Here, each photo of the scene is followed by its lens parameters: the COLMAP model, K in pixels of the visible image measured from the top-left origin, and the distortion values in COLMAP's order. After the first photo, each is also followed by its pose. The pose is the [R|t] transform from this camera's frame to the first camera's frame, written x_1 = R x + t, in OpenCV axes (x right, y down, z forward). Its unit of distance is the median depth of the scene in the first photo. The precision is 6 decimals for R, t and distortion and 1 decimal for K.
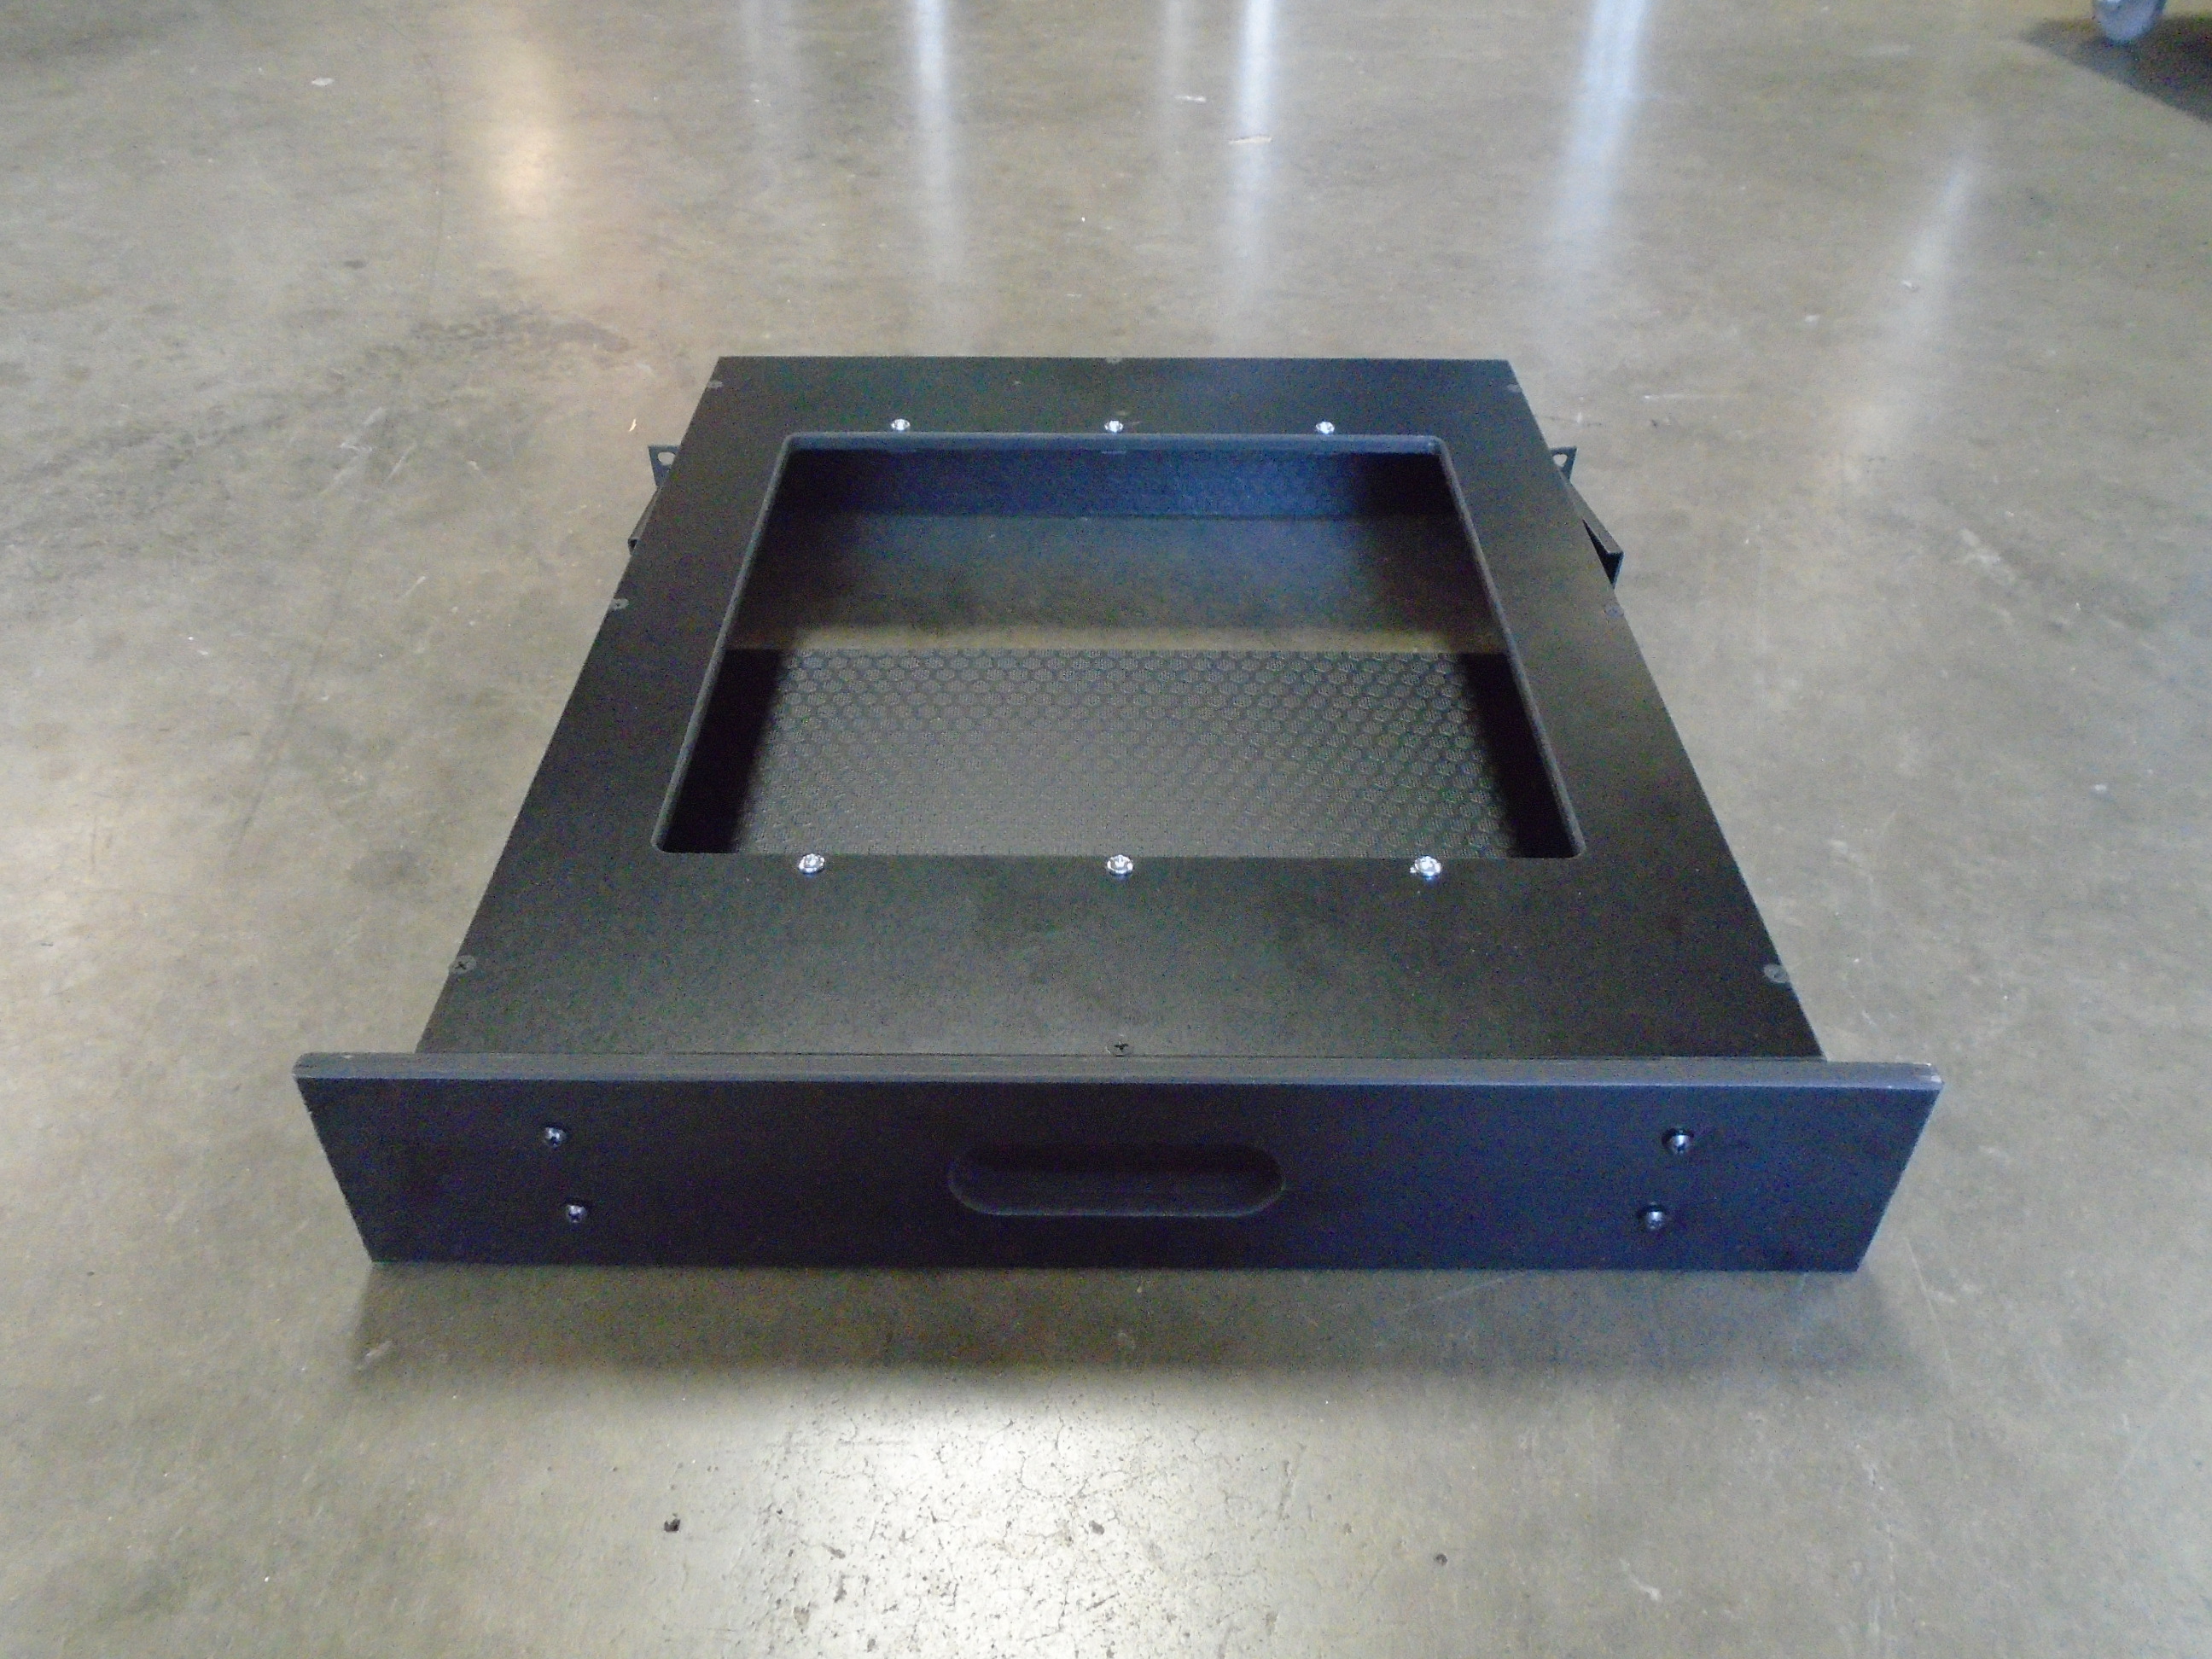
lens RADIAL K [[1701.8, 0, 1091.8], [0, 1701.8, 831.9], [0, 0, 1]] dist [-0.005817, -0.000274]
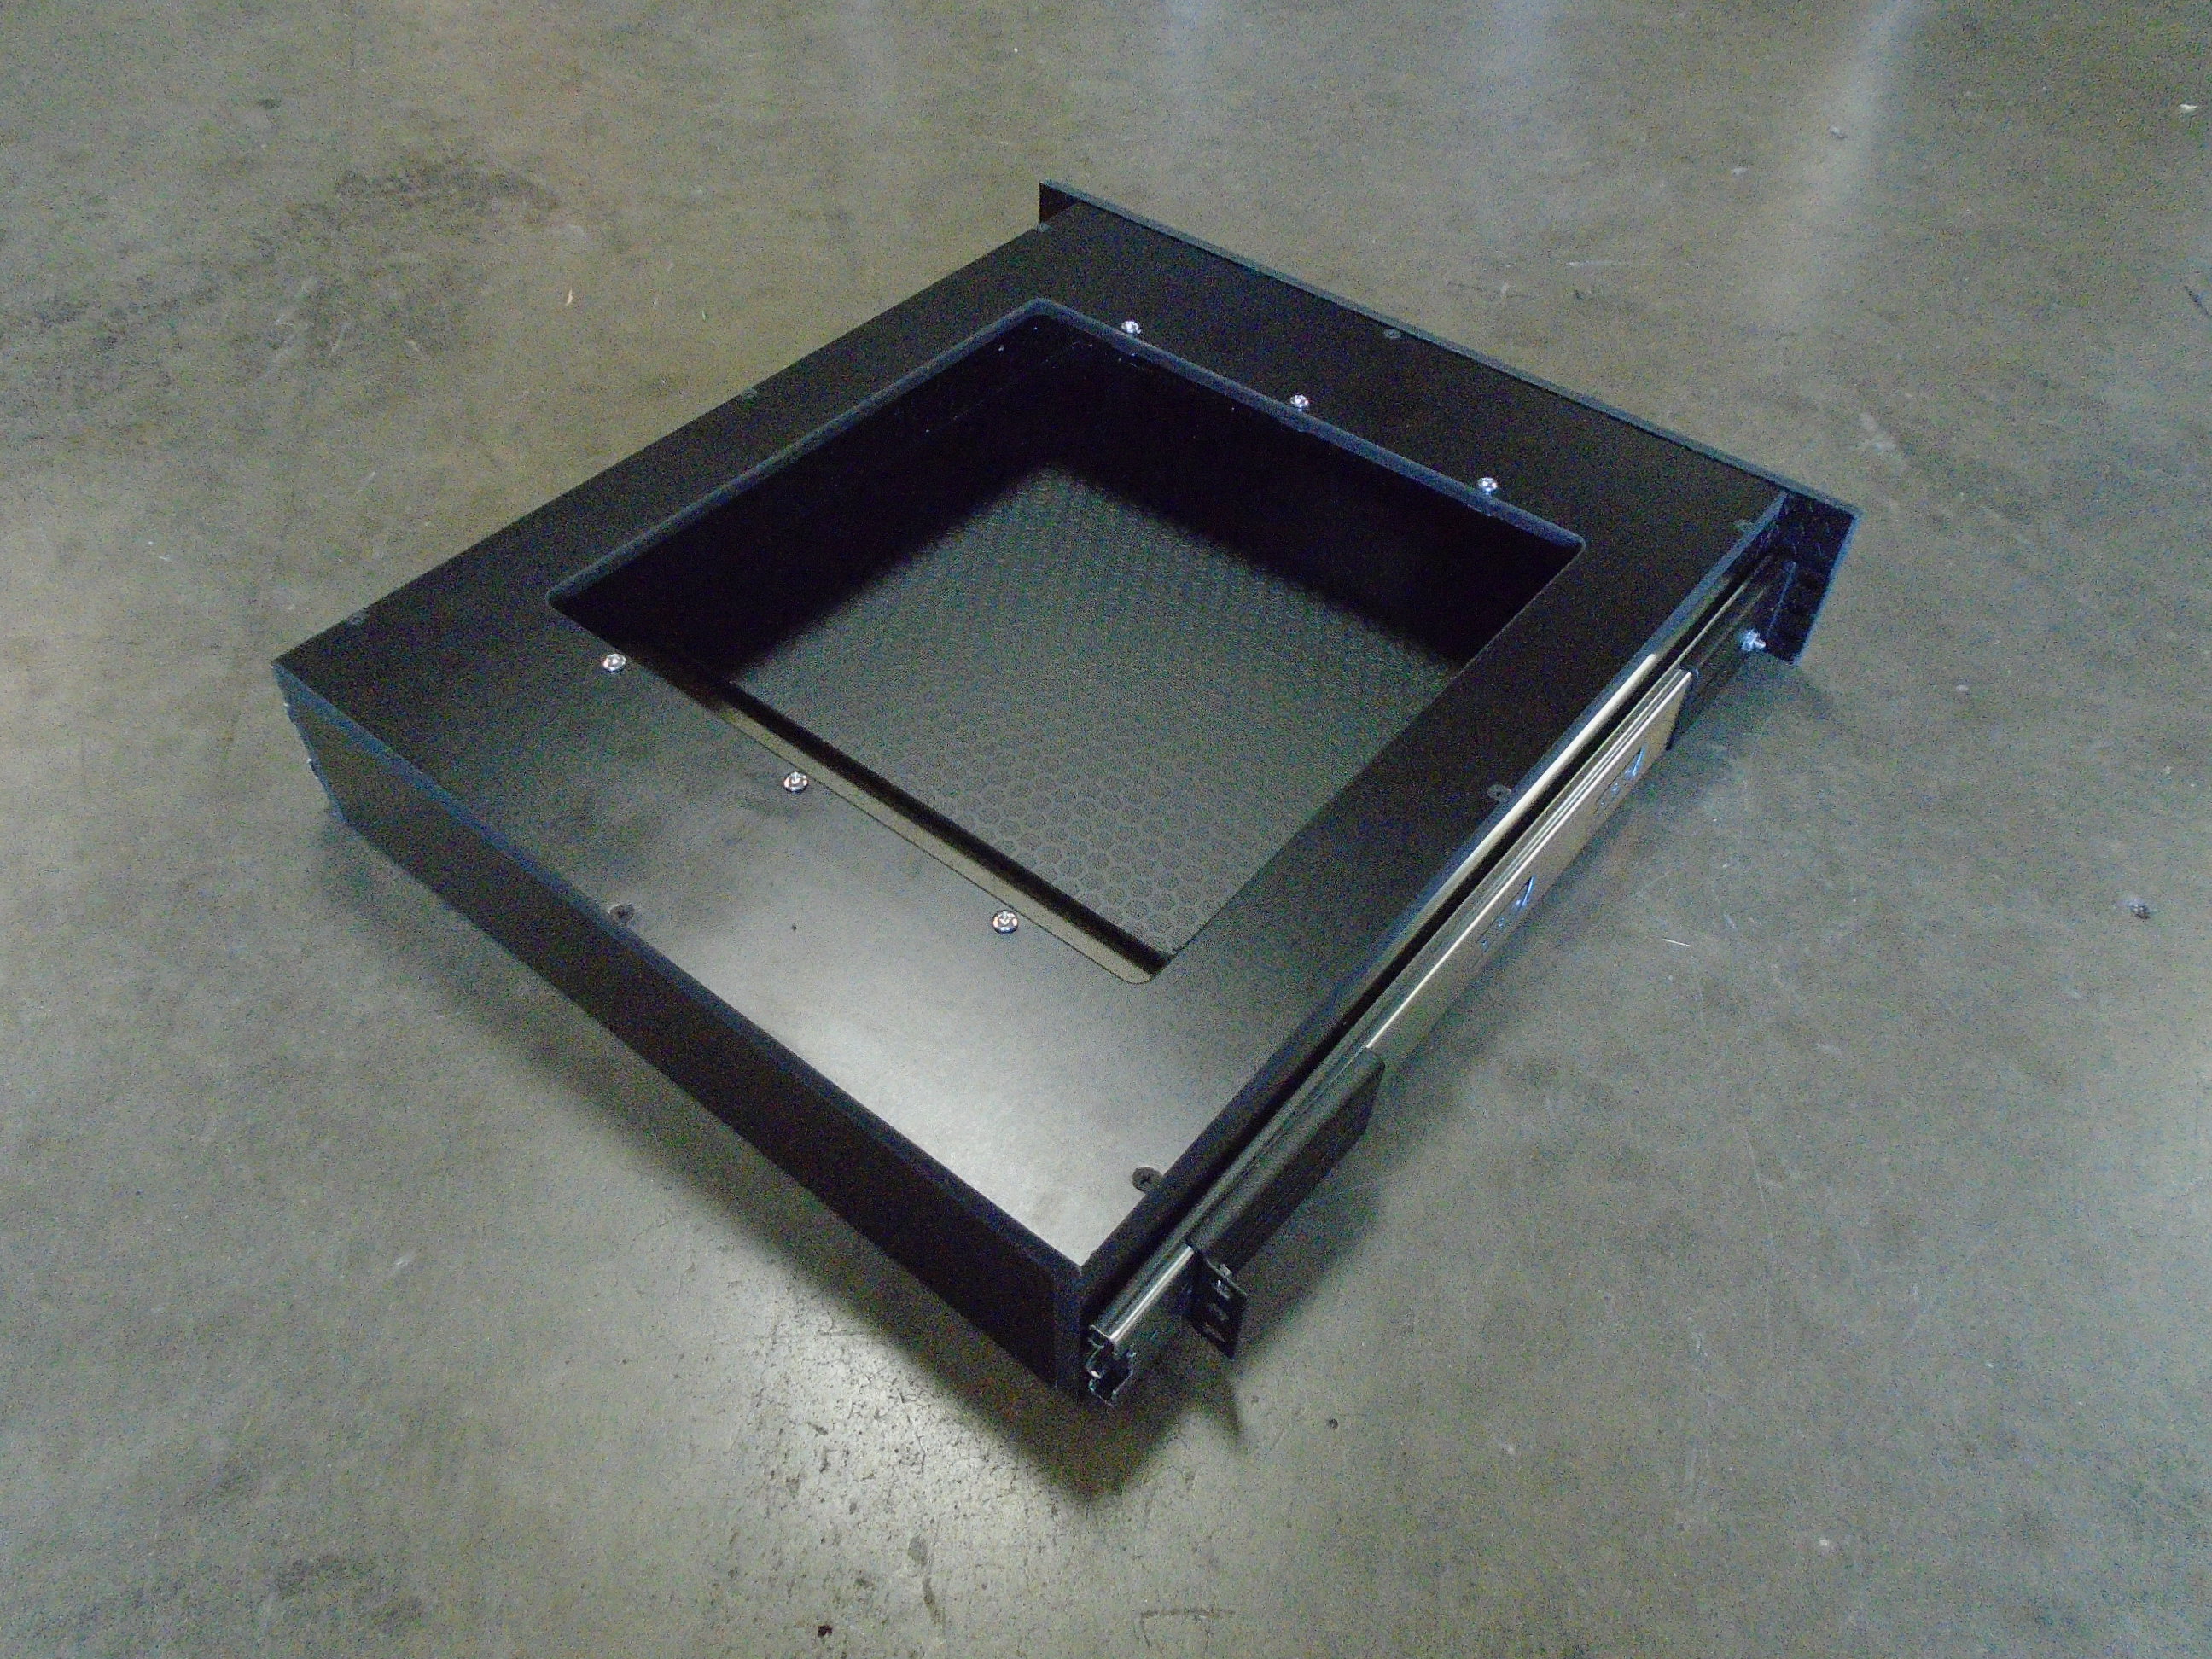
lens RADIAL K [[1701.8, 0, 1091.8], [0, 1701.8, 831.9], [0, 0, 1]] dist [-0.005817, -0.000274]
pose [[0.999363, -0.011493, 0.033798, 0.001184], [0.006506, 0.989536, 0.144138, -0.093218], [-0.035101, -0.143826, 0.988980, -0.065152]]
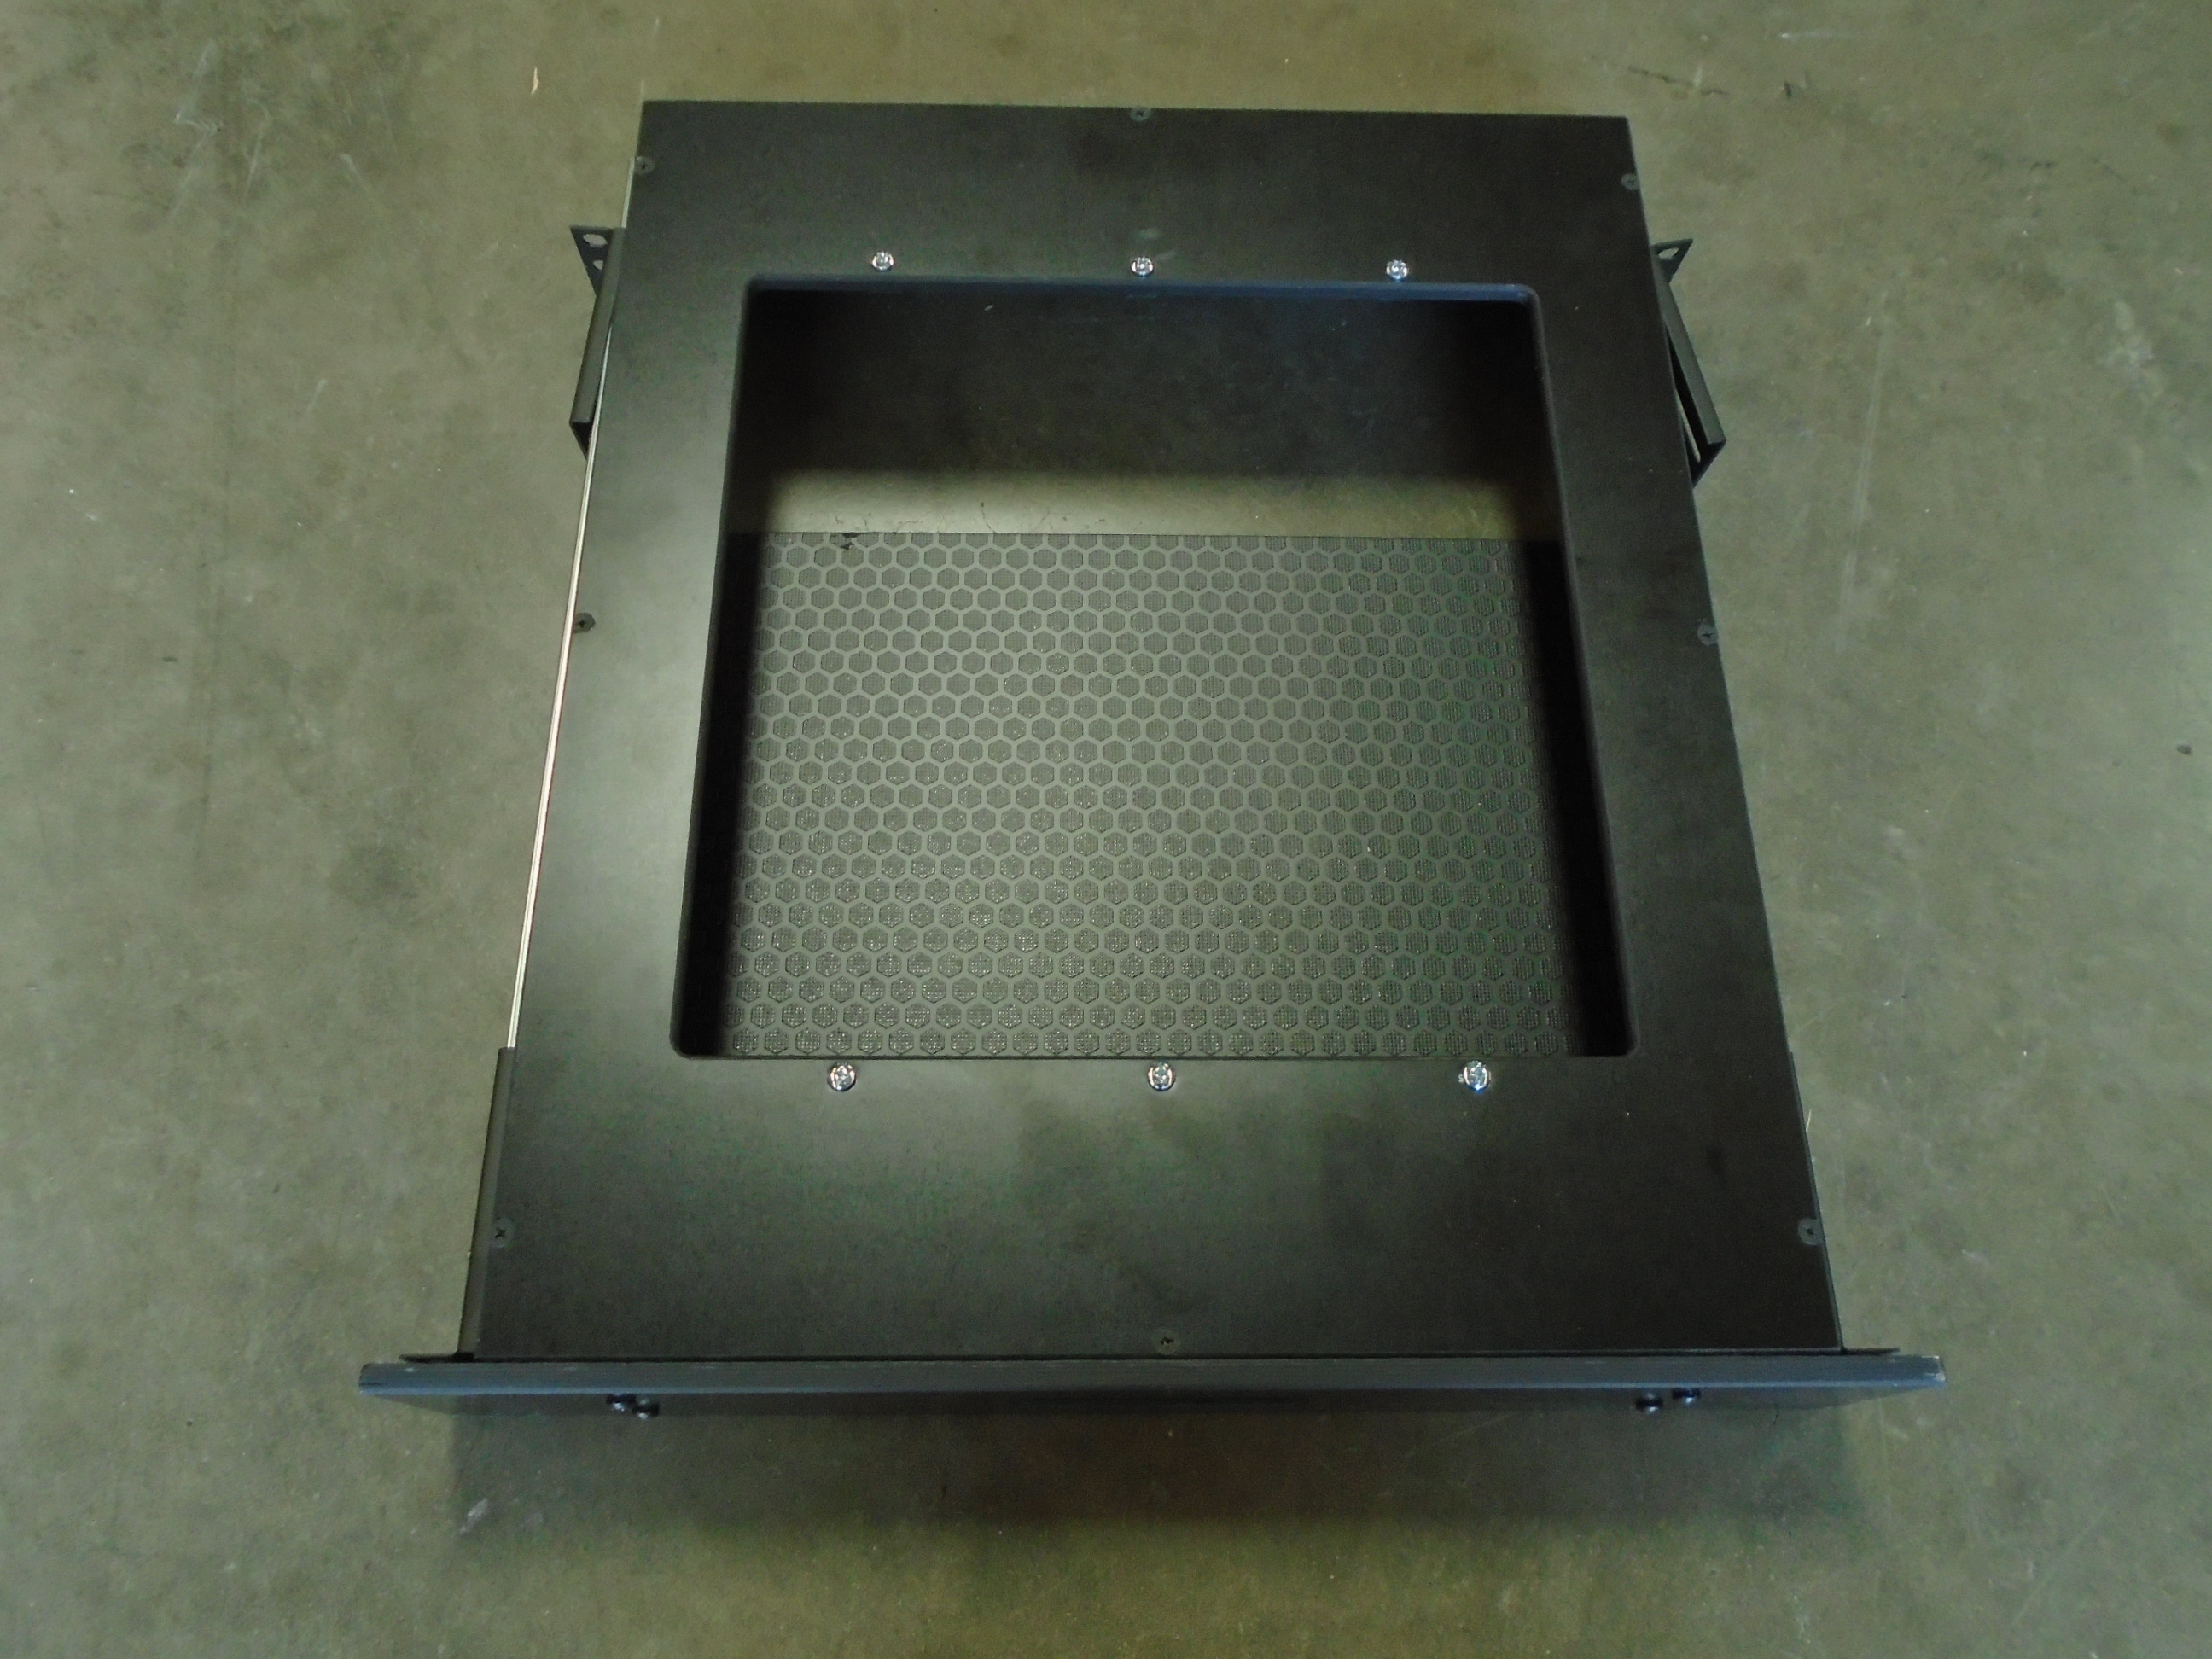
lens RADIAL K [[1694.0, 0, 1092.7], [0, 1694.0, 837.3], [0, 0, 1]] dist [-0.005638, -0.002675]
pose [[0.999671, -0.000600, 0.025651, -0.034524], [-0.011515, 0.882908, 0.469405, -0.404066], [-0.022929, -0.469546, 0.882610, 0.157363]]
